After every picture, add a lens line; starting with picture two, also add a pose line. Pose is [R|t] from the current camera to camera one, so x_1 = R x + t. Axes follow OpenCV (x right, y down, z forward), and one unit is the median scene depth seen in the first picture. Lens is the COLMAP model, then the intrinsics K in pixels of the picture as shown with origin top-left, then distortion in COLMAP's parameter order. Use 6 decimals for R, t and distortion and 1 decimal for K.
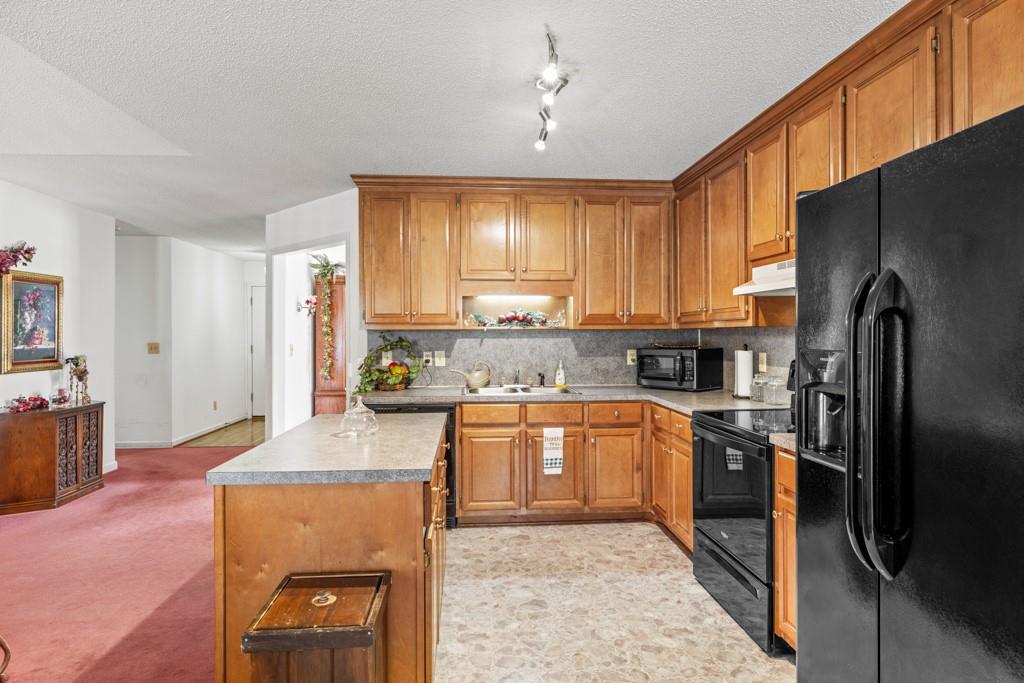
lens RADIAL K [[570.3, 0, 495.6], [0, 570.3, 333.1], [0, 0, 1]] dist [-0.002855, -0.000475]
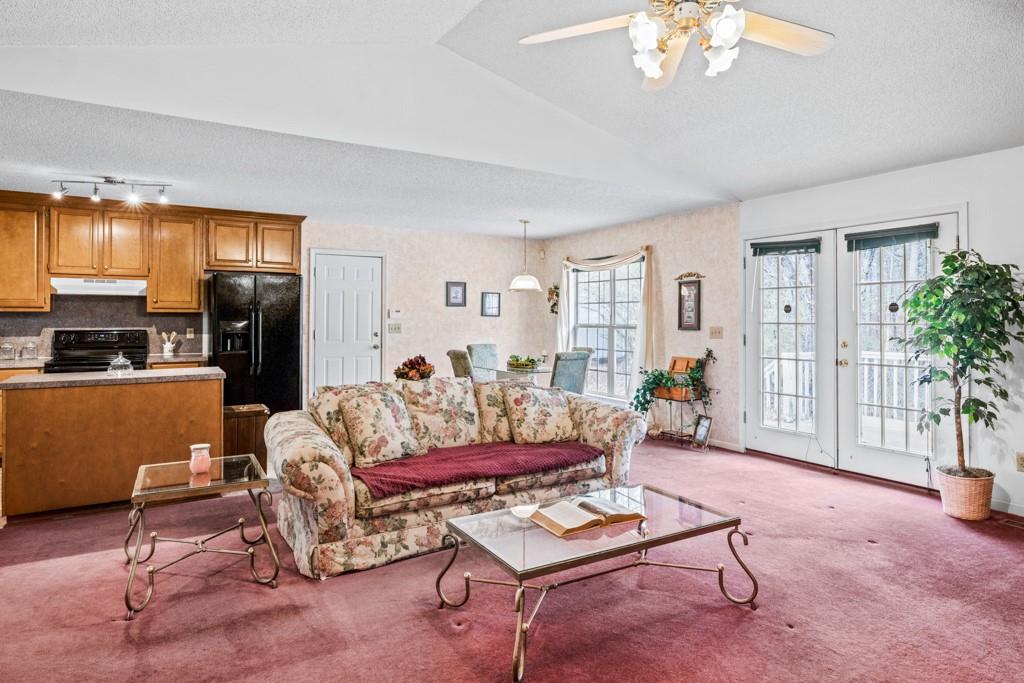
lens RADIAL K [[609.1, 0, 537.5], [0, 609.1, 317.9], [0, 0, 1]] dist [-0.006373, -0.000613]
pose [[-0.475761, -0.001792, 0.879573, -1.304408], [-0.005486, 0.999985, -0.000931, -0.000058], [-0.879558, -0.005268, -0.475763, 0.410180]]
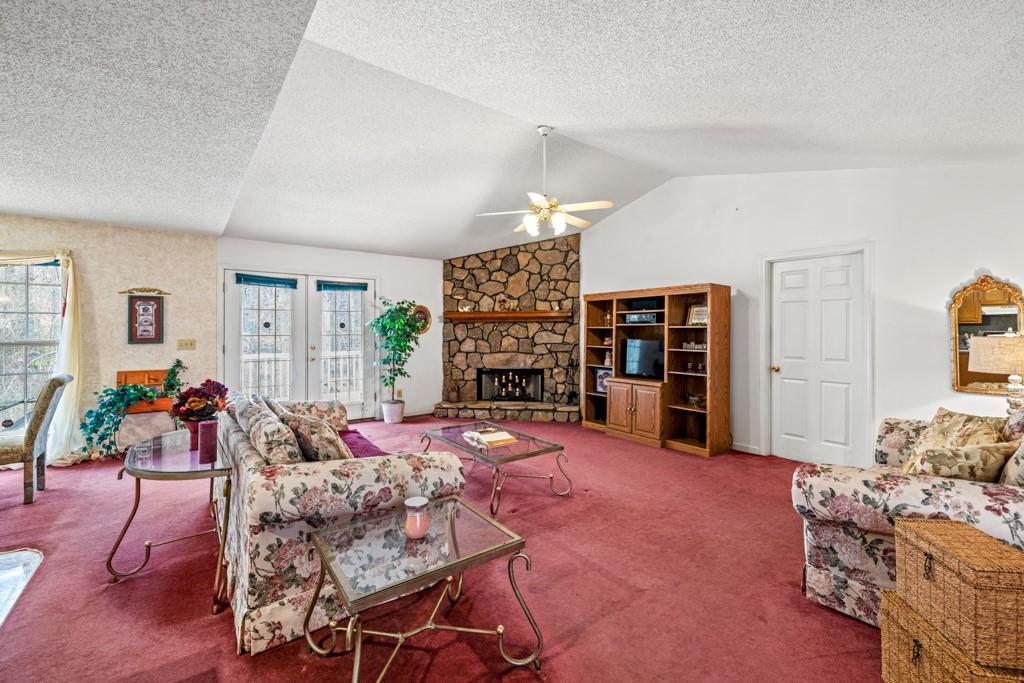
lens RADIAL K [[430.2, 0, 511.2], [0, 430.2, 329.6], [0, 0, 1]] dist [0.001107, -0.000639]
pose [[-0.832581, -0.000516, -0.553904, -0.348905], [0.002805, 0.999983, -0.005147, -0.000567], [0.553897, -0.005839, -0.832565, 0.785833]]
